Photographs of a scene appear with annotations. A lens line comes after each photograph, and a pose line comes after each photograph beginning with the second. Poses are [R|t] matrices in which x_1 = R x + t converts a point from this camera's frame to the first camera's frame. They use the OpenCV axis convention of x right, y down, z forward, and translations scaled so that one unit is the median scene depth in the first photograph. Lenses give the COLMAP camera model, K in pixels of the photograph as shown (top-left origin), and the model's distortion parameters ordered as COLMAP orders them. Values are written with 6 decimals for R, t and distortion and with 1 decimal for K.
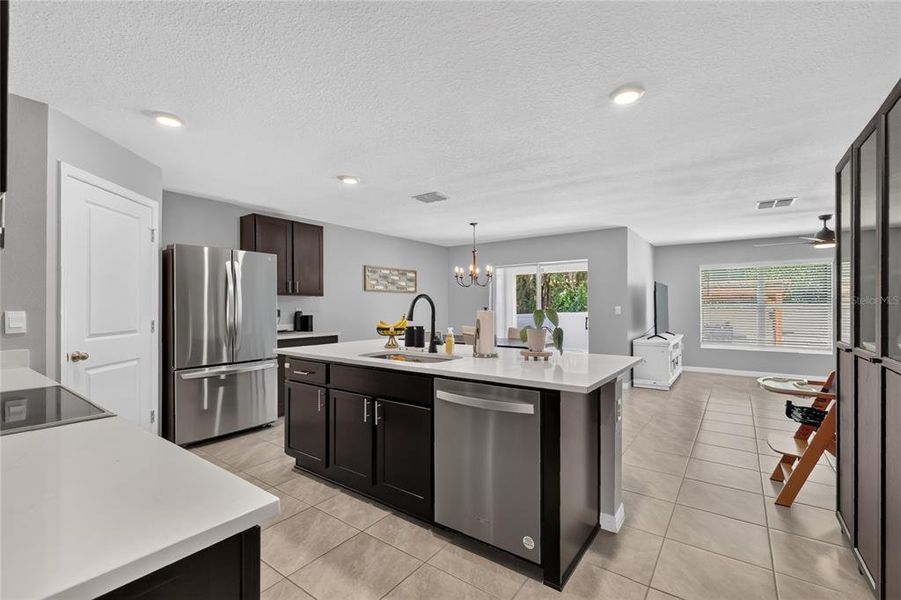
lens RADIAL K [[400.0, 0, 465.2], [0, 400.0, 303.8], [0, 0, 1]] dist [-0.001035, 0.000593]
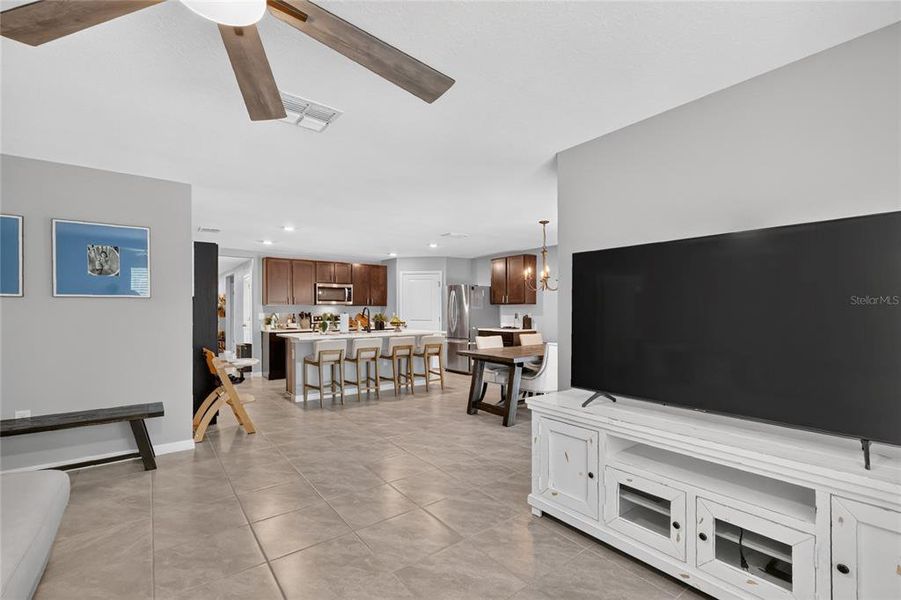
lens RADIAL K [[400.0, 0, 444.7], [0, 400.0, 315.4], [0, 0, 1]] dist [-0.001035, 0.000593]
pose [[-0.338651, 0.012900, -0.940824, 1.122913], [0.005666, 0.999916, 0.011670, 0.001009], [0.940895, -0.001378, -0.338695, 1.298939]]
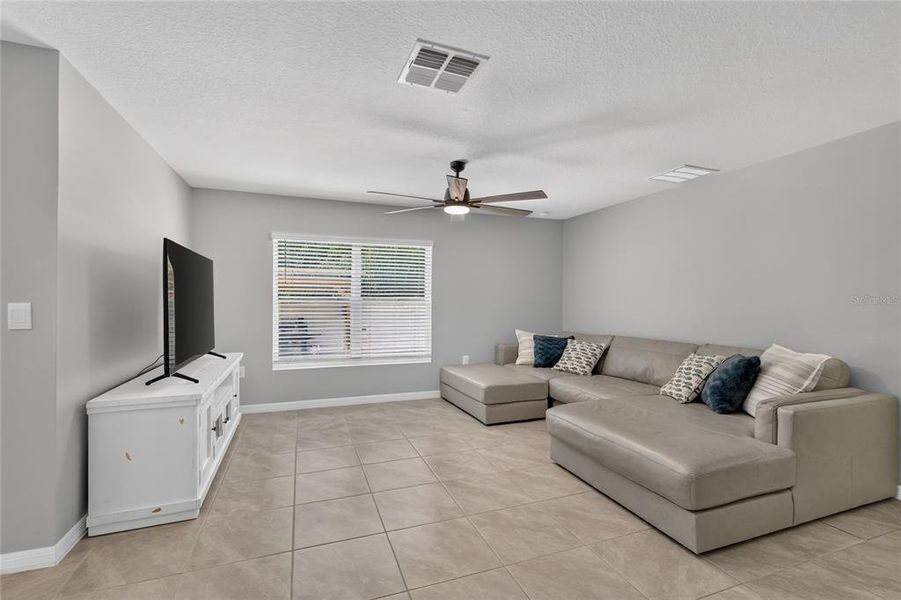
lens RADIAL K [[400.0, 0, 447.2], [0, 400.0, 294.5], [0, 0, 1]] dist [-0.001035, 0.000593]
pose [[0.585722, 0.011387, 0.810432, 0.421827], [-0.011675, 0.999916, -0.005611, -0.002065], [-0.810428, -0.006175, 0.585806, 0.727761]]
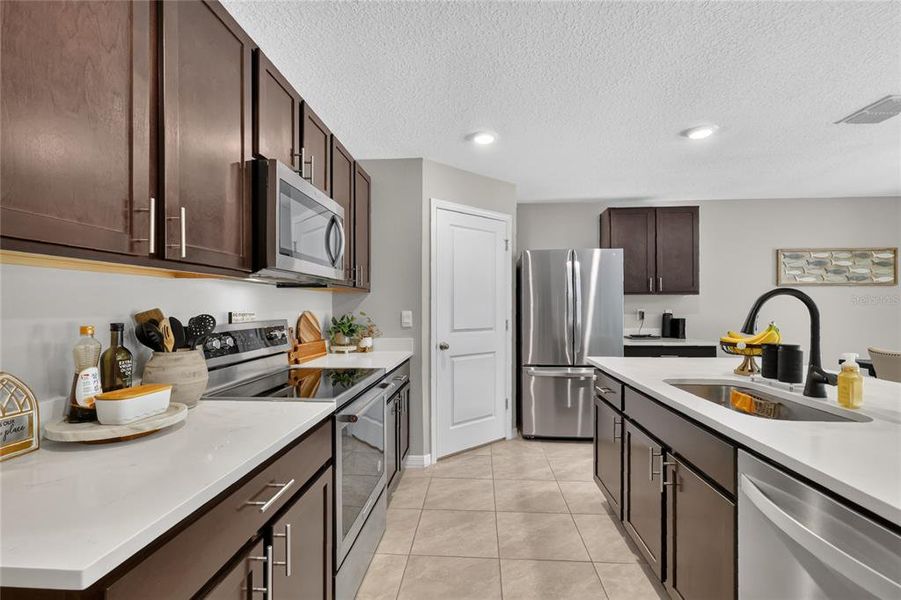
lens RADIAL K [[400.0, 0, 443.1], [0, 400.0, 307.8], [0, 0, 1]] dist [-0.001035, 0.000593]
pose [[0.500104, 0.003692, -0.865958, 0.078817], [0.003956, 0.999971, 0.006548, -0.000666], [0.865957, -0.006700, 0.500074, 0.184153]]
